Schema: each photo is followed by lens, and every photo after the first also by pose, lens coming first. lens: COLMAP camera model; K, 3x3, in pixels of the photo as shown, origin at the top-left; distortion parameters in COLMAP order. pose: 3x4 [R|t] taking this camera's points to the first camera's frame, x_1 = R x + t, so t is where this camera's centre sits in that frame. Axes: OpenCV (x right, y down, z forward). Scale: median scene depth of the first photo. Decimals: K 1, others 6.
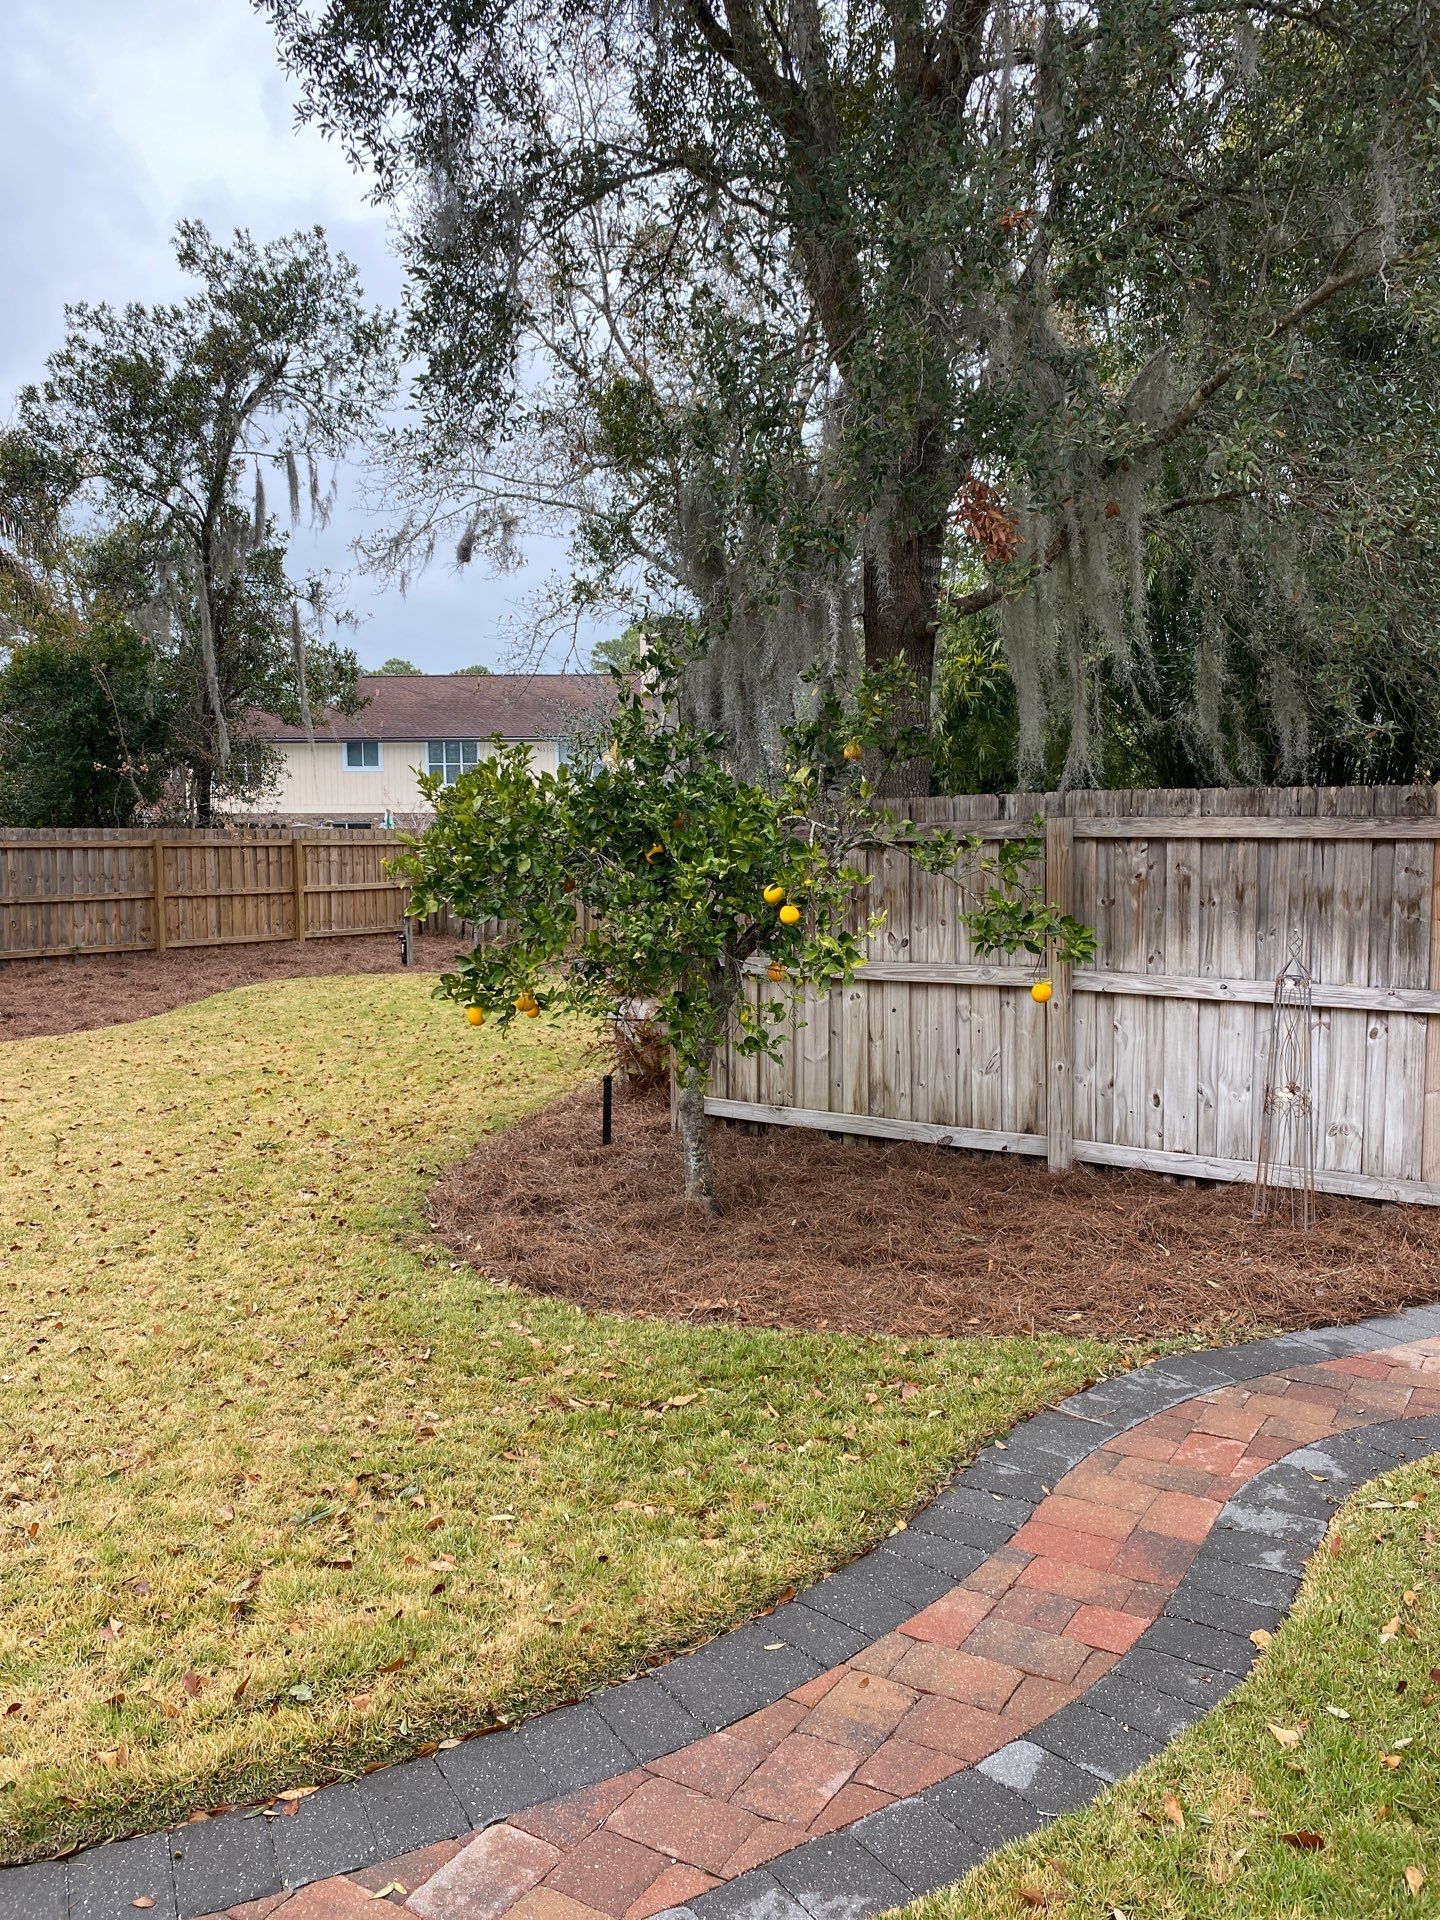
lens RADIAL K [[1502.5, 0, 721.4], [0, 1502.5, 935.8], [0, 0, 1]] dist [0.029359, -0.024716]
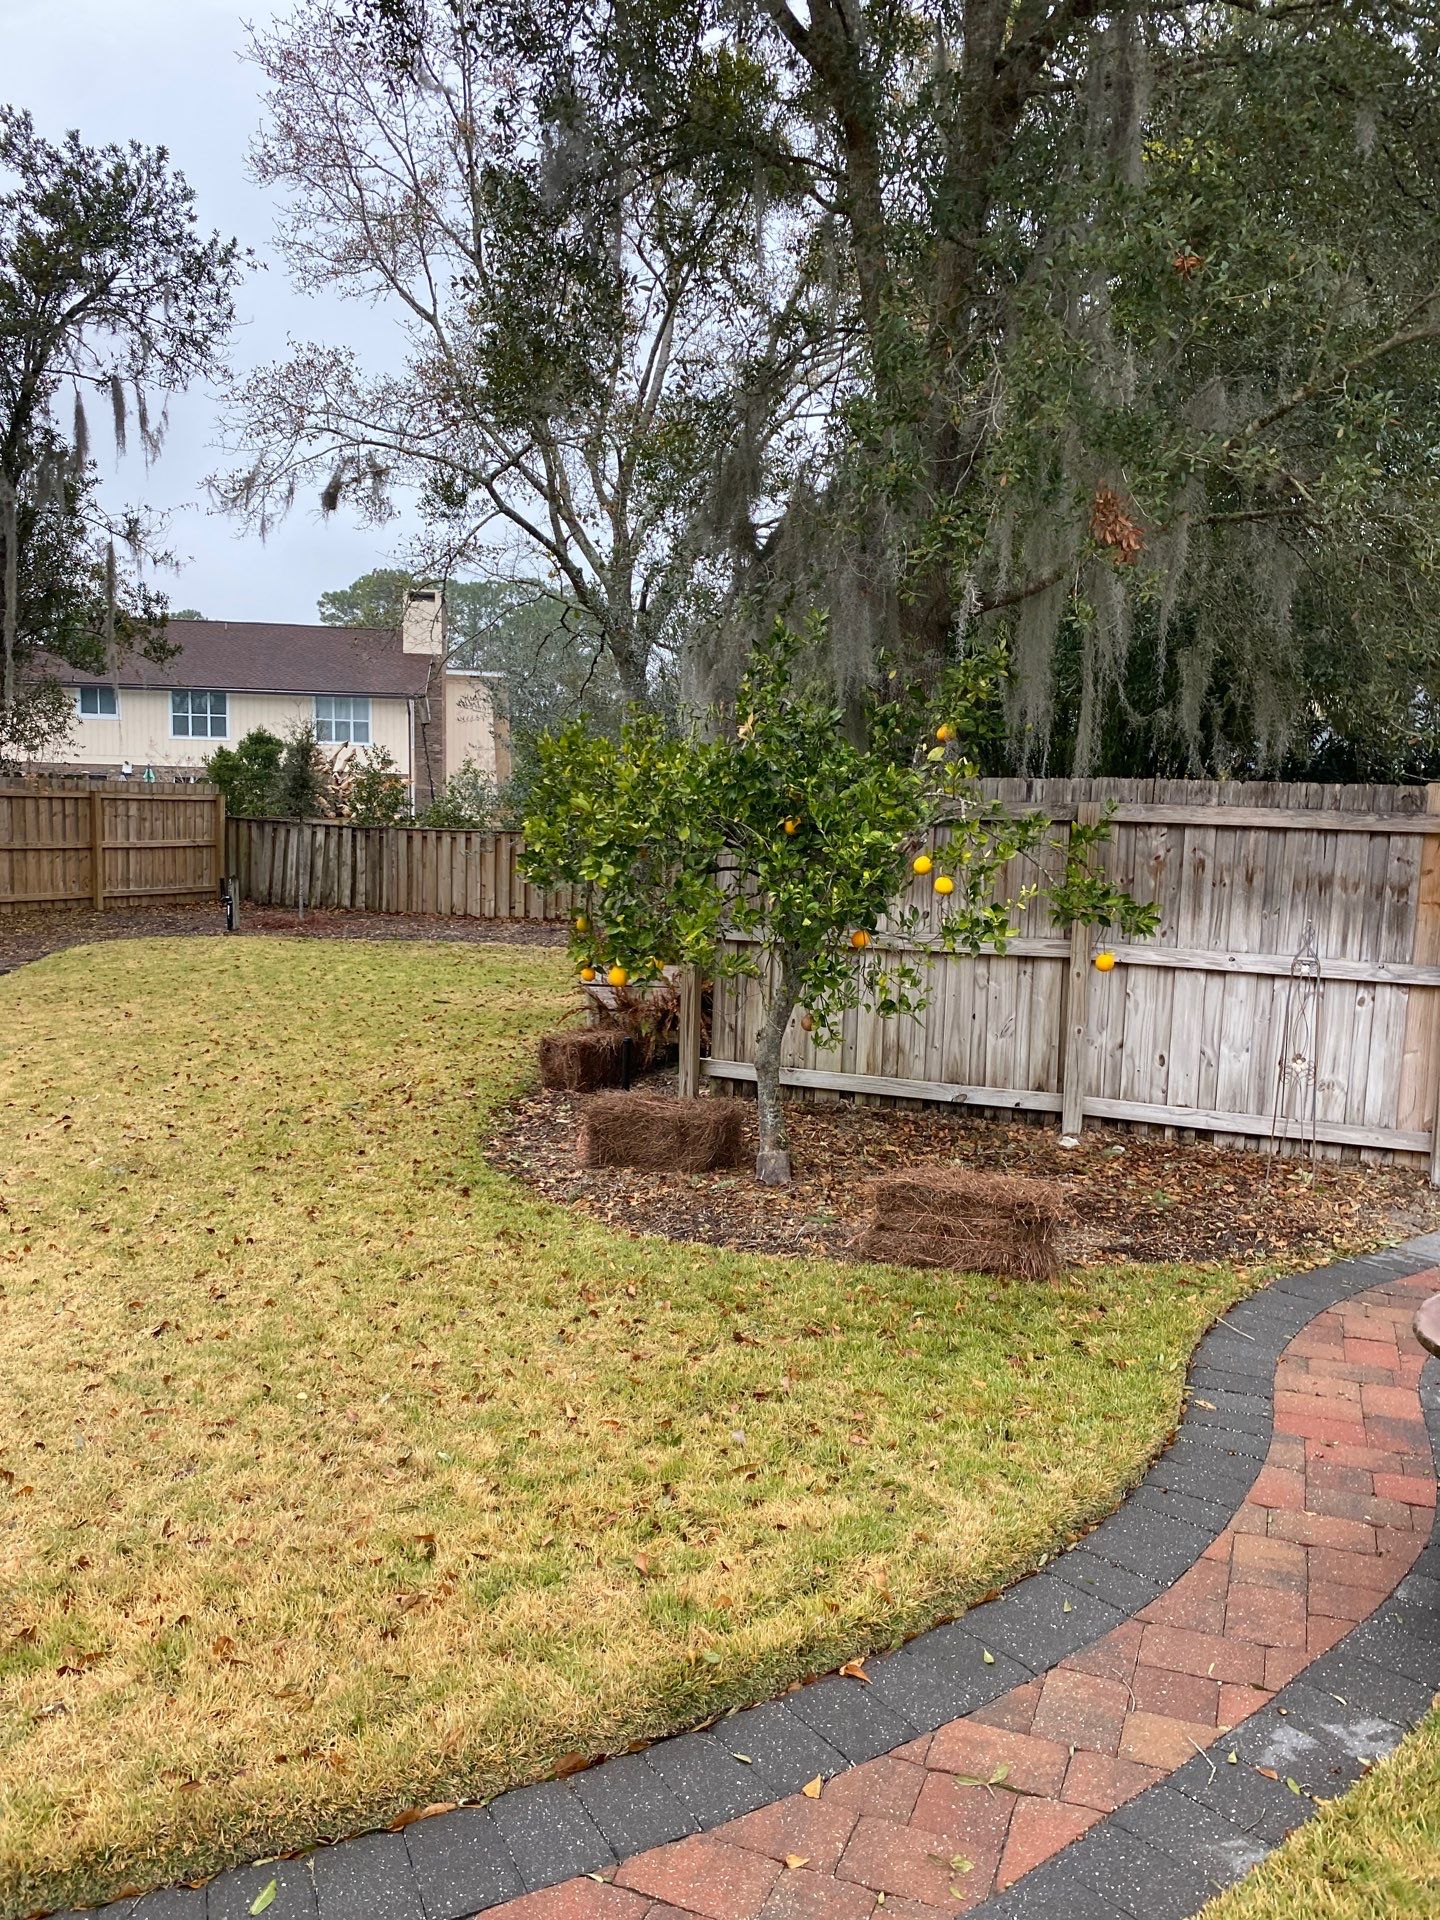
lens RADIAL K [[1505.7, 0, 718.6], [0, 1505.7, 996.7], [0, 0, 1]] dist [-0.028067, 0.045333]
pose [[0.980936, 0.007719, 0.194177, -0.246776], [-0.019628, 0.998036, 0.059482, 0.002564], [-0.193336, -0.062159, 0.979162, -0.019884]]
